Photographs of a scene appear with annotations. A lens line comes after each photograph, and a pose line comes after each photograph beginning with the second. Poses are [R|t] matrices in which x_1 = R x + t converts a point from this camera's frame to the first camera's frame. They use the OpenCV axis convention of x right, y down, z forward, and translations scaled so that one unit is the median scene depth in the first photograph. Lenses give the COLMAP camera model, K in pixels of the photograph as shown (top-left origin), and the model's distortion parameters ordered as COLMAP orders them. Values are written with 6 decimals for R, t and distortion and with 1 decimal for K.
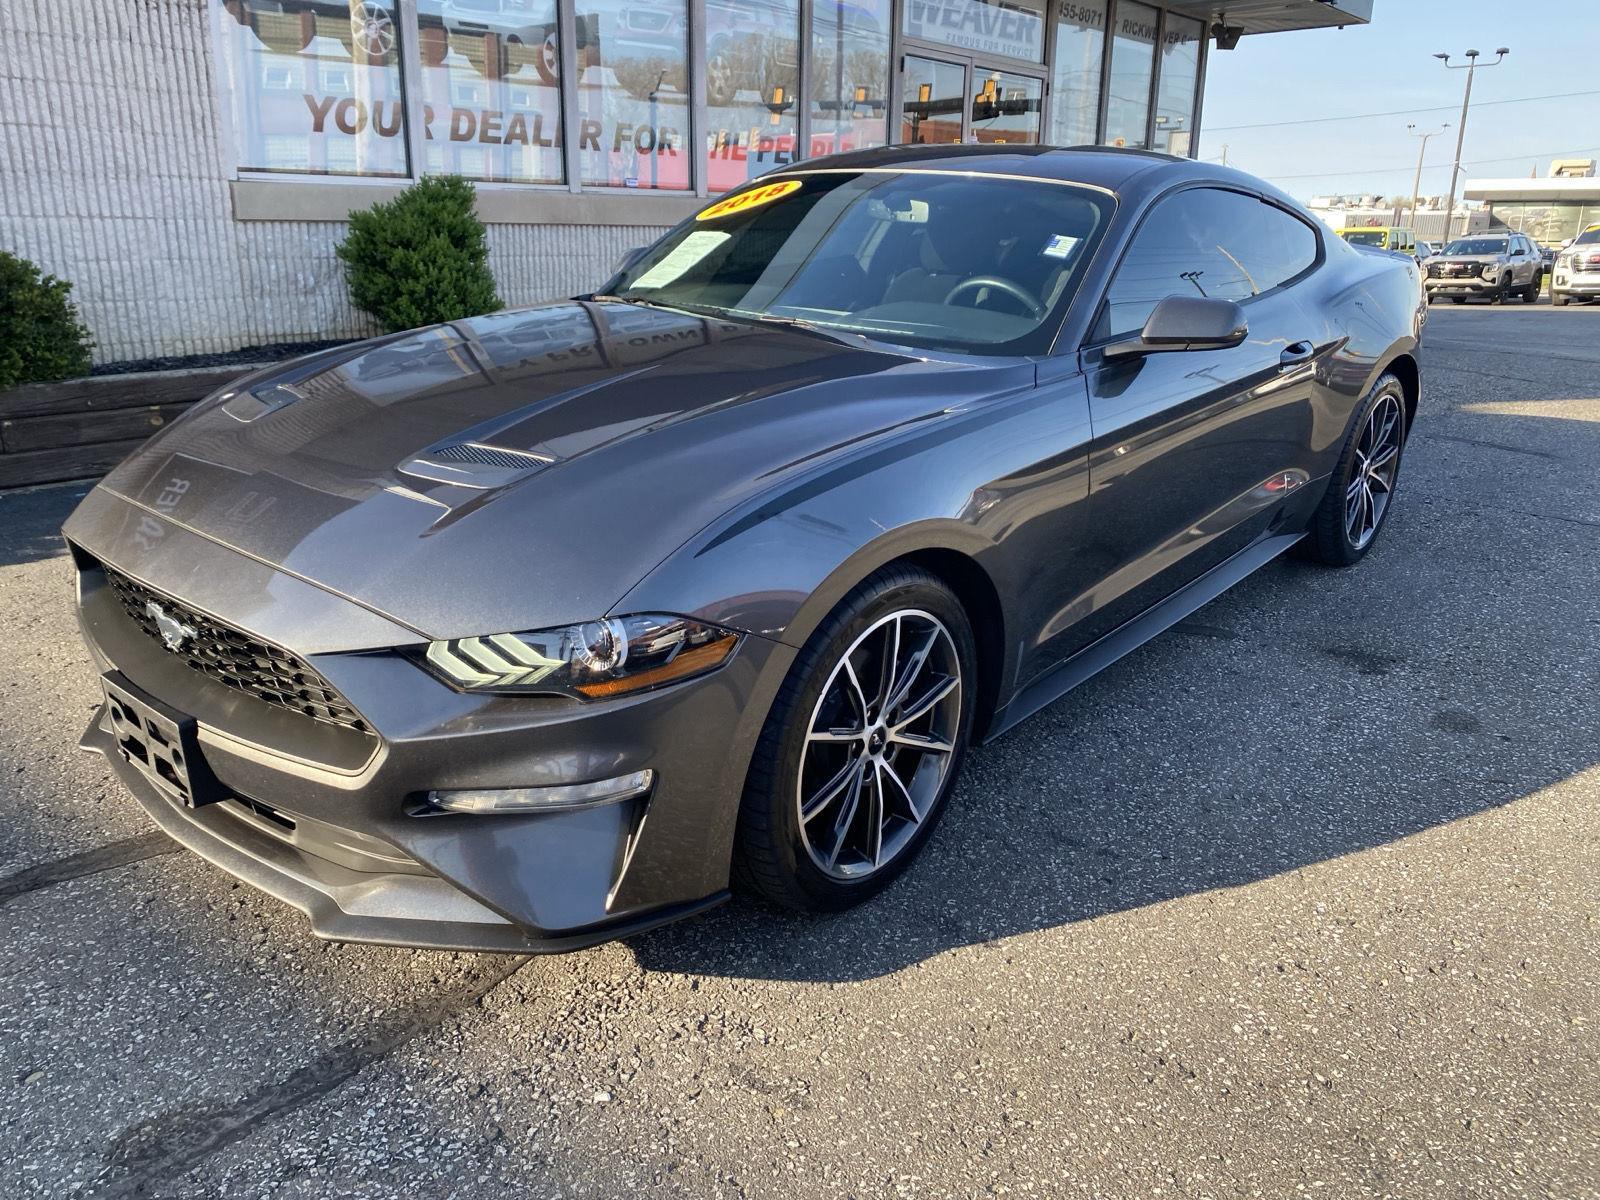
lens RADIAL K [[1220.7, 0, 782.2], [0, 1220.7, 570.2], [0, 0, 1]] dist [0.018470, -0.011740]
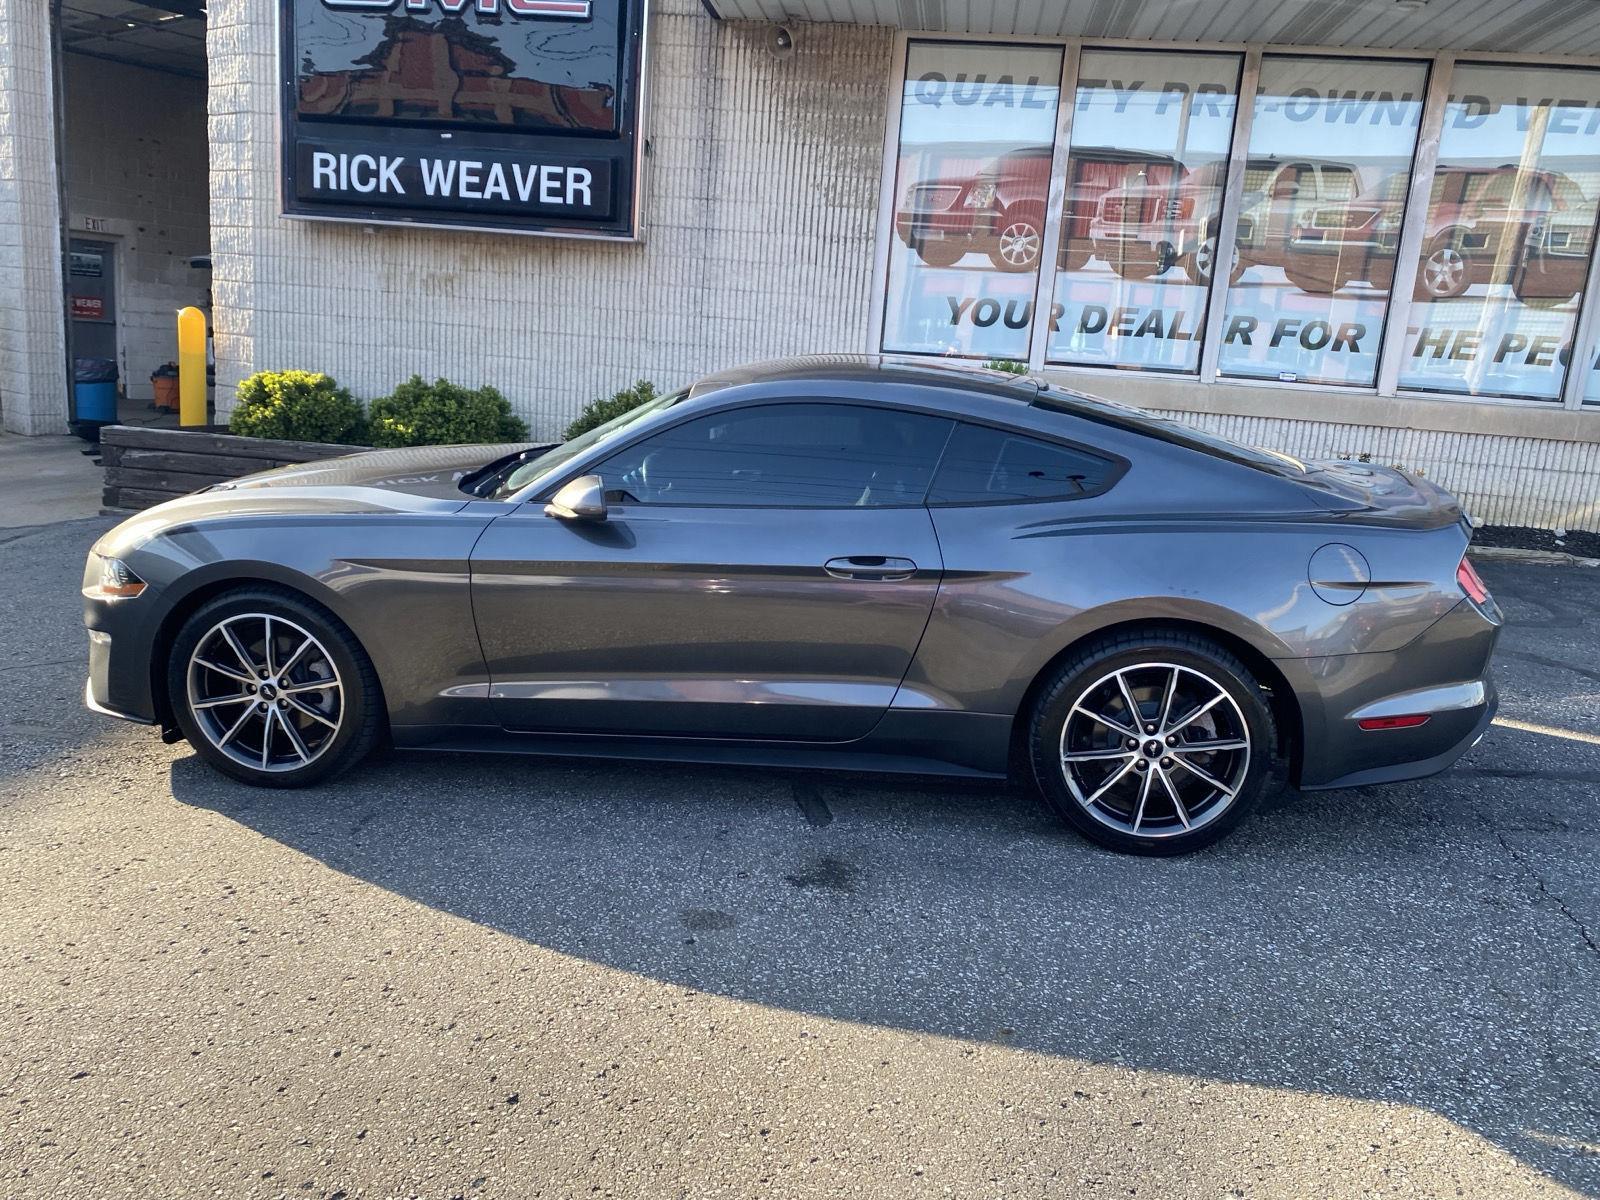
lens RADIAL K [[1220.7, 0, 781.9], [0, 1220.7, 571.2], [0, 0, 1]] dist [0.018470, -0.011740]
pose [[0.558080, 0.183587, -0.809223, 0.713435], [-0.288125, 0.957414, 0.018502, -0.100476], [0.778159, 0.222832, 0.587210, 0.205118]]
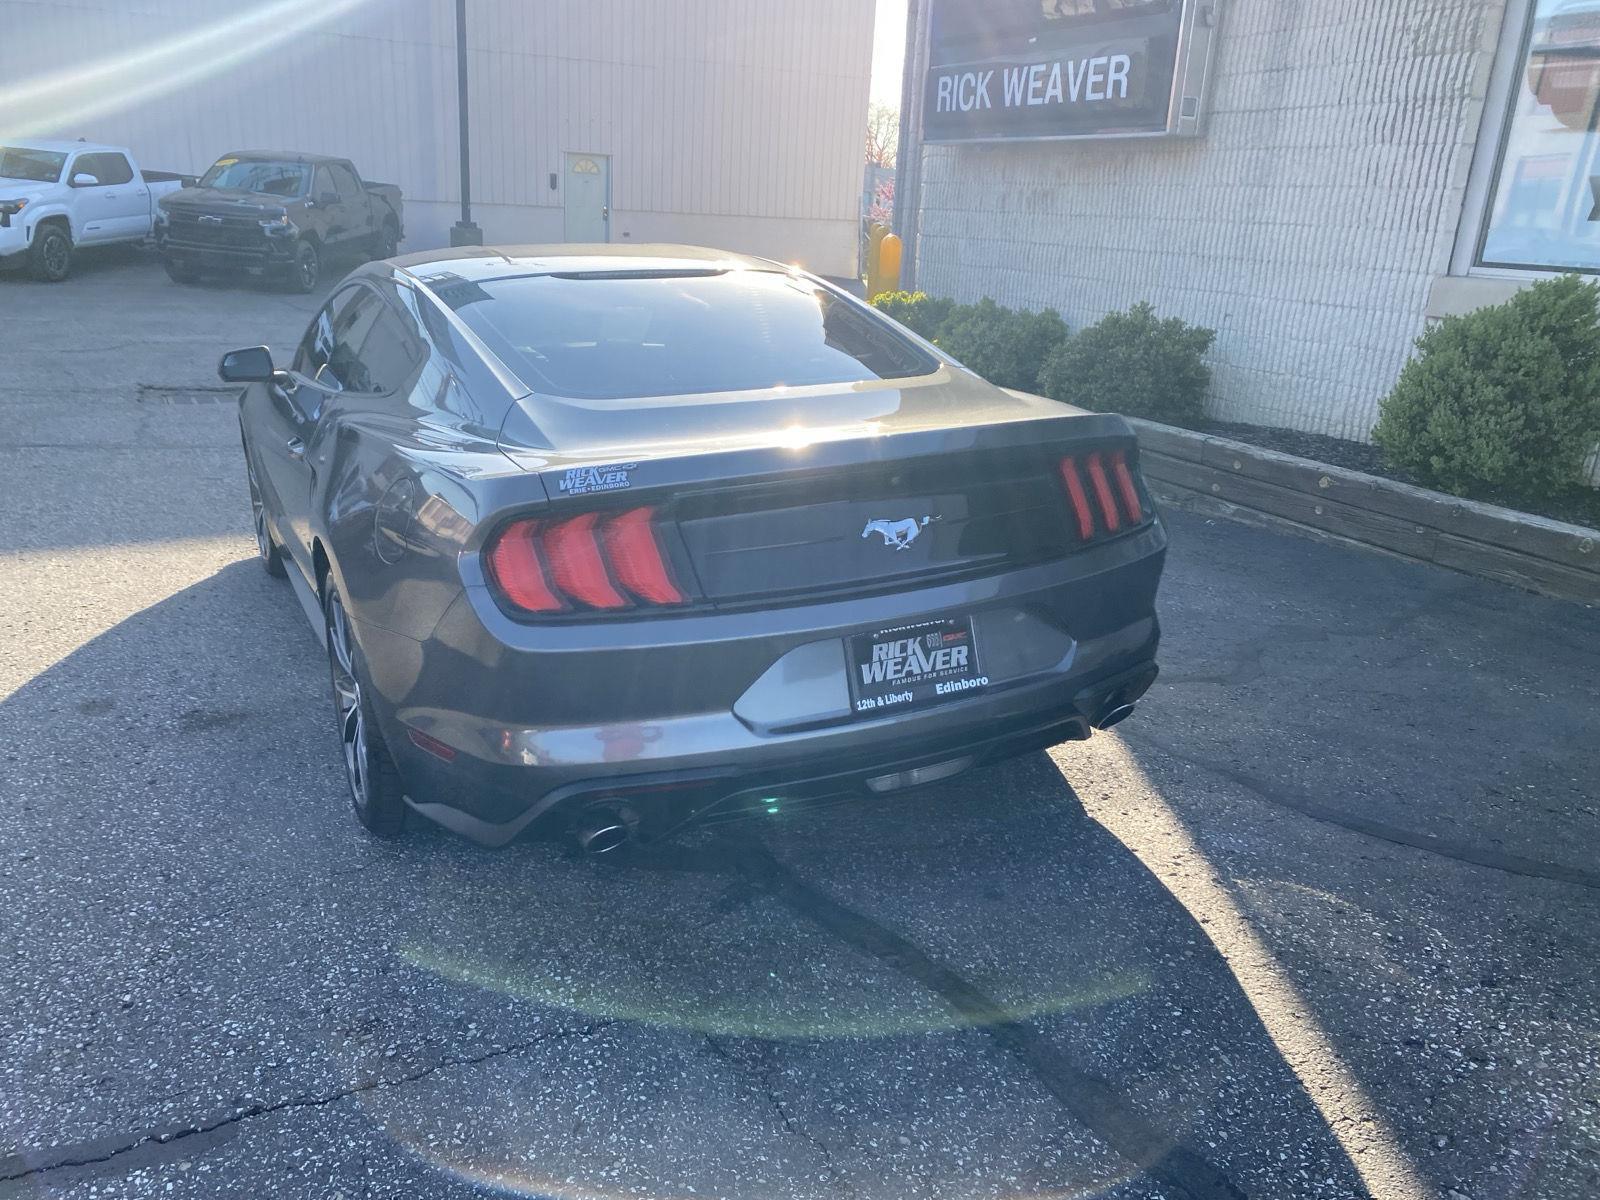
lens RADIAL K [[1220.7, 0, 770.9], [0, 1220.7, 594.3], [0, 0, 1]] dist [0.018470, -0.011740]
pose [[-0.366982, 0.256918, -0.894045, 0.727512], [-0.297144, 0.878374, 0.374385, -0.338717], [0.881493, 0.403053, -0.246006, 0.981231]]
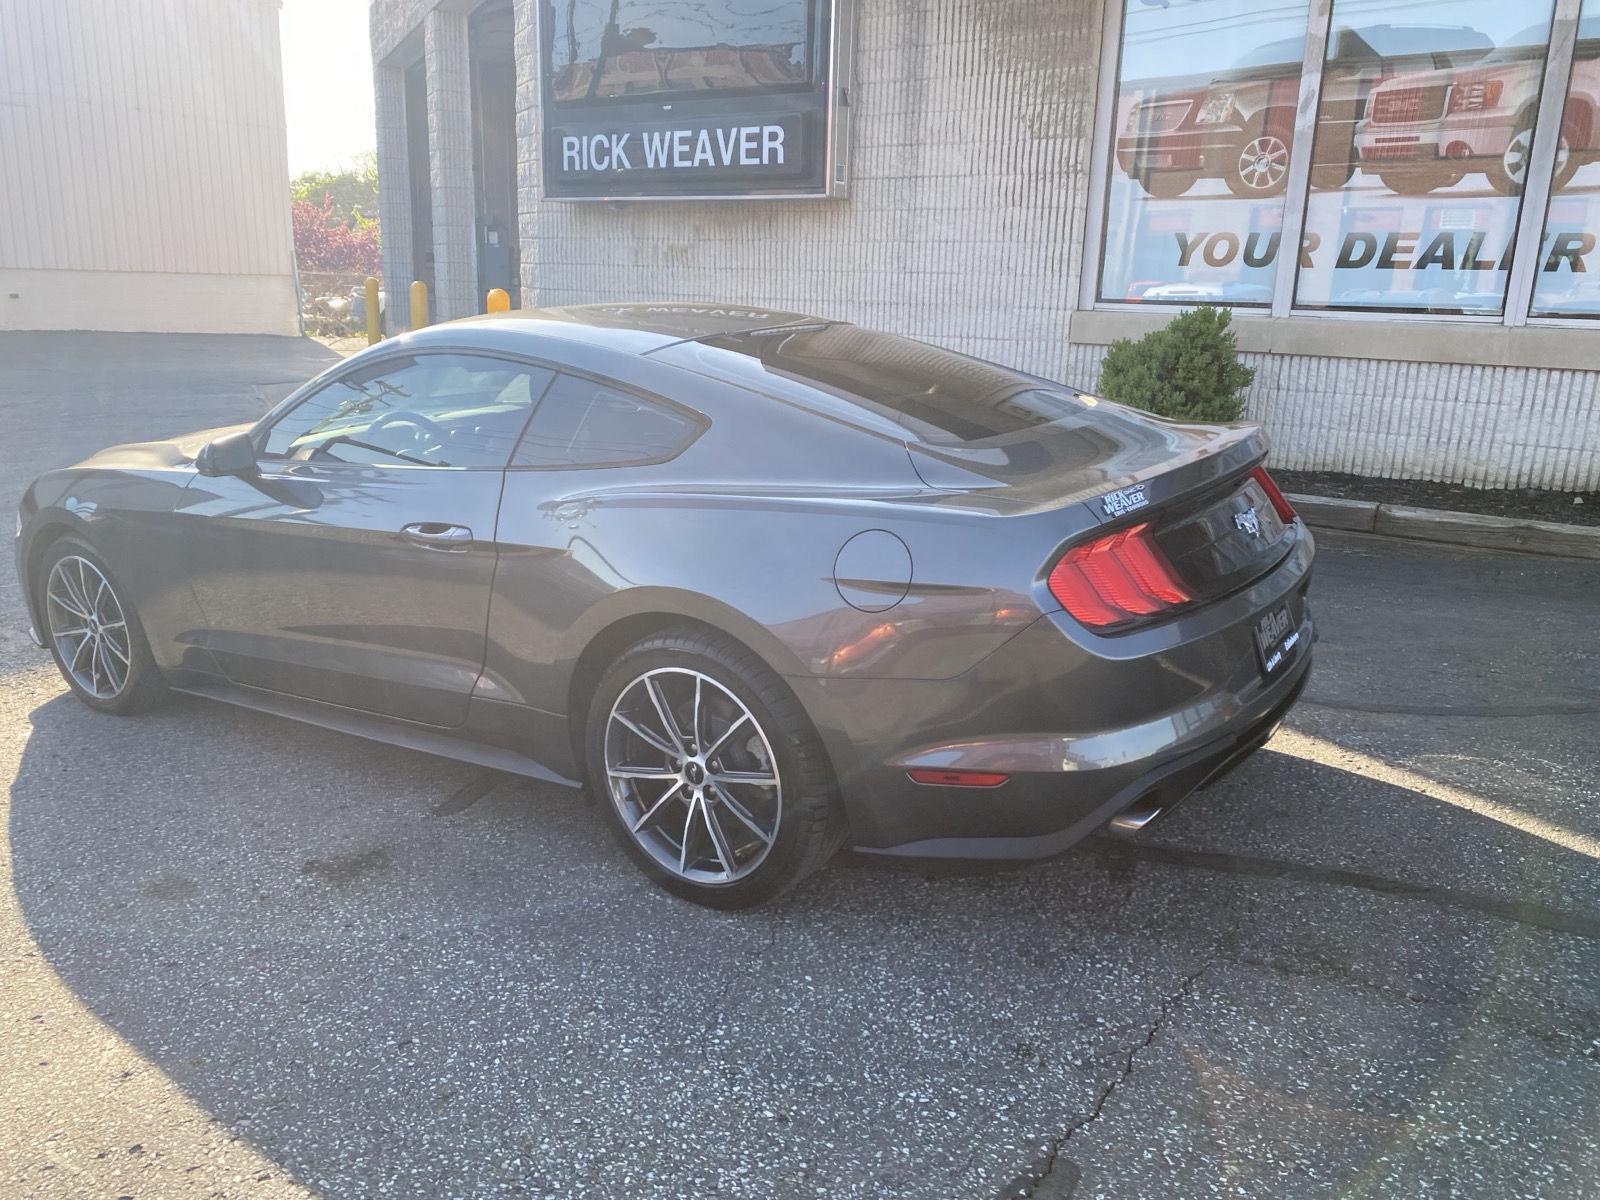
lens RADIAL K [[1220.7, 0, 791.7], [0, 1220.7, 575.9], [0, 0, 1]] dist [0.018470, -0.011740]
pose [[0.137880, 0.225217, -0.964503, 0.801404], [-0.293371, 0.939392, 0.177415, -0.230343], [0.946003, 0.258495, 0.195596, 0.641419]]
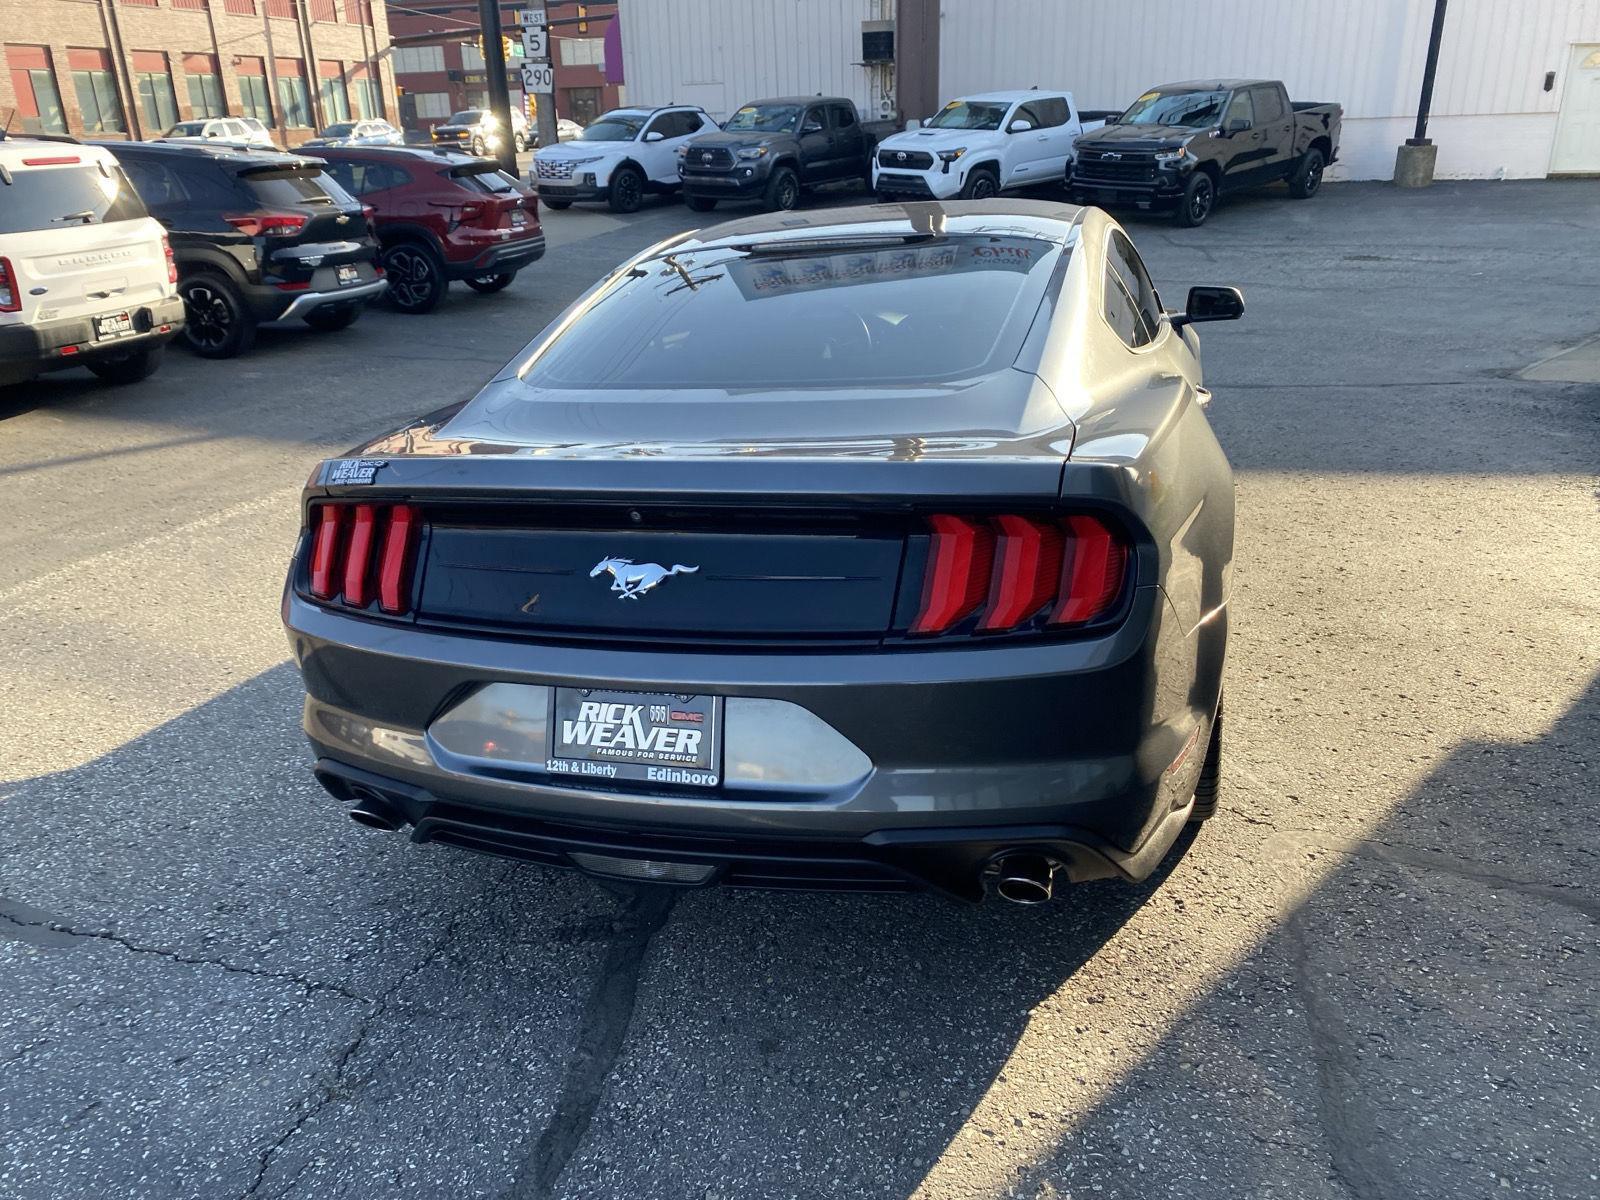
lens RADIAL K [[1220.7, 0, 772.9], [0, 1220.7, 579.6], [0, 0, 1]] dist [0.018470, -0.011740]
pose [[-0.910746, 0.163146, -0.379374, 0.435853], [-0.088986, 0.819547, 0.566061, -0.413764], [0.403265, 0.549297, -0.731881, 1.176579]]
